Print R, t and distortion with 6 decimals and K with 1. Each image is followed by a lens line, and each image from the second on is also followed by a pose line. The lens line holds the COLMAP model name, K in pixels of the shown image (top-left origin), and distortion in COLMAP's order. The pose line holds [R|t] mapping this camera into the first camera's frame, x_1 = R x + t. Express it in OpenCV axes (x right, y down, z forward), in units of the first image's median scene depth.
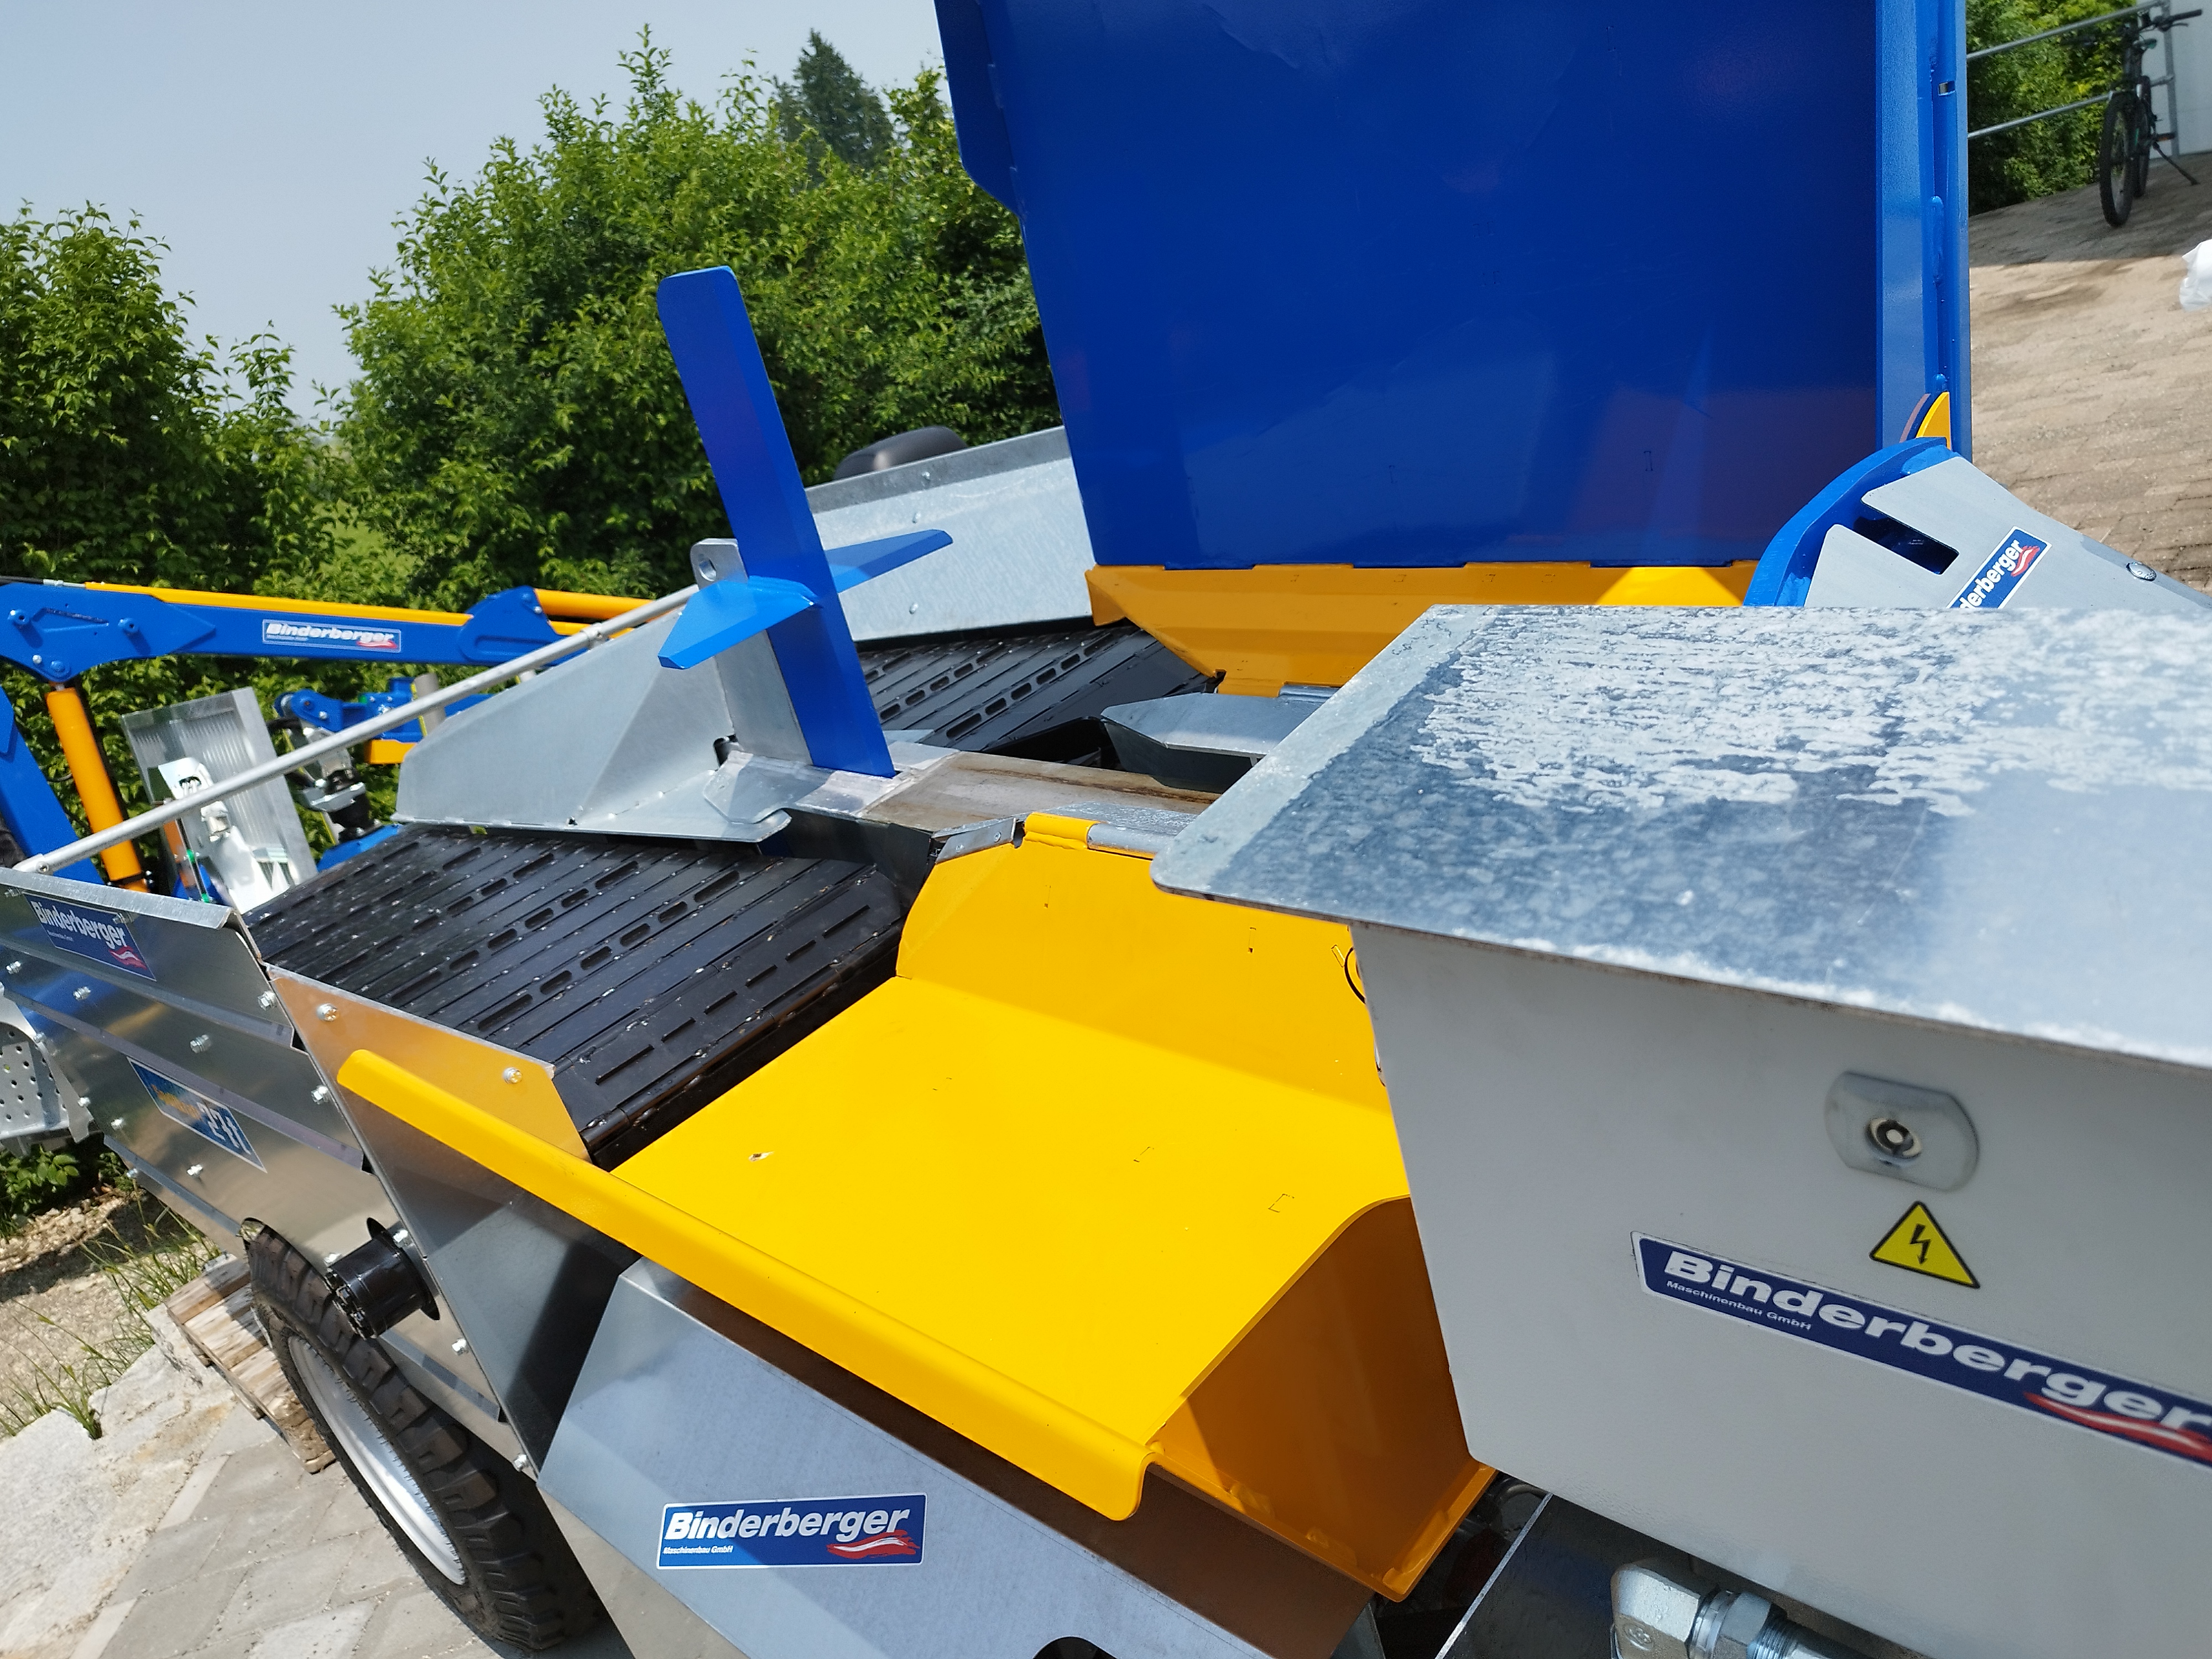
lens RADIAL K [[1611.2, 0, 1094.8], [0, 1611.2, 834.2], [0, 0, 1]] dist [0.025230, -0.028974]
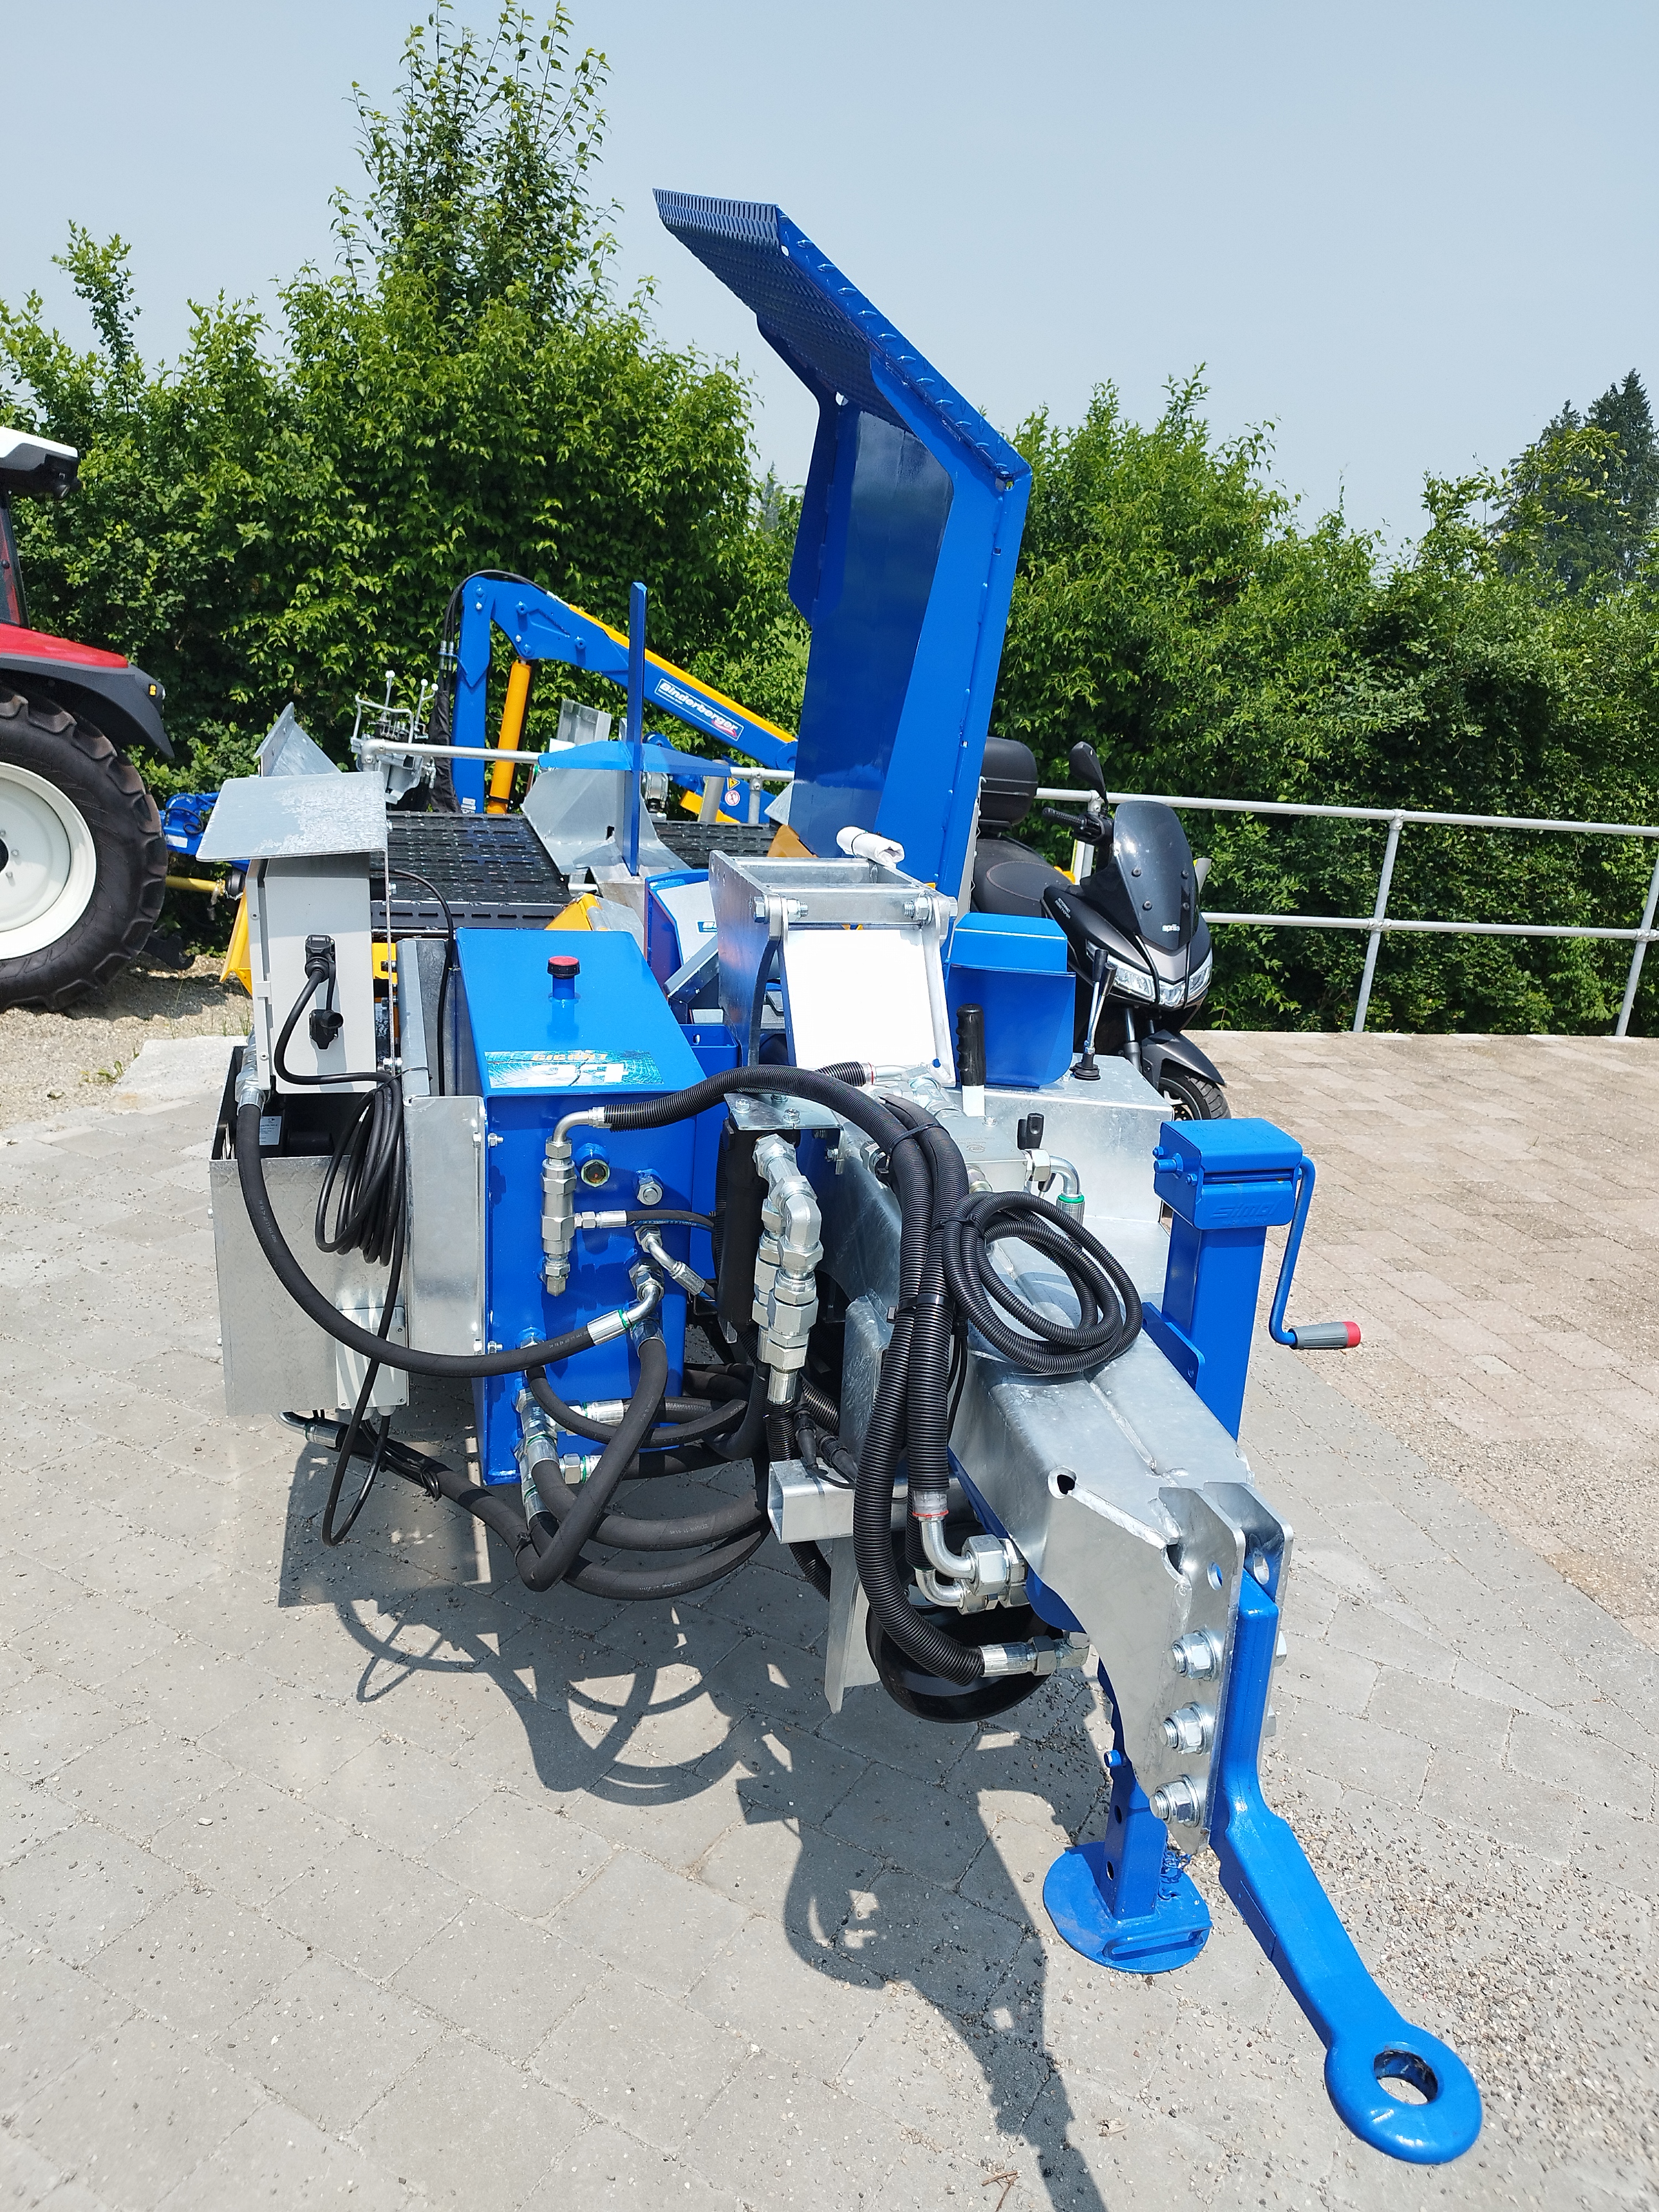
lens RADIAL K [[1594.5, 0, 828.4], [0, 1594.5, 1117.9], [0, 0, 1]] dist [0.023005, -0.025214]
pose [[0.788653, 0.501856, -0.355200, 0.262901], [-0.493926, 0.861174, 0.120071, -0.039198], [0.366147, 0.080749, 0.927047, -0.183833]]
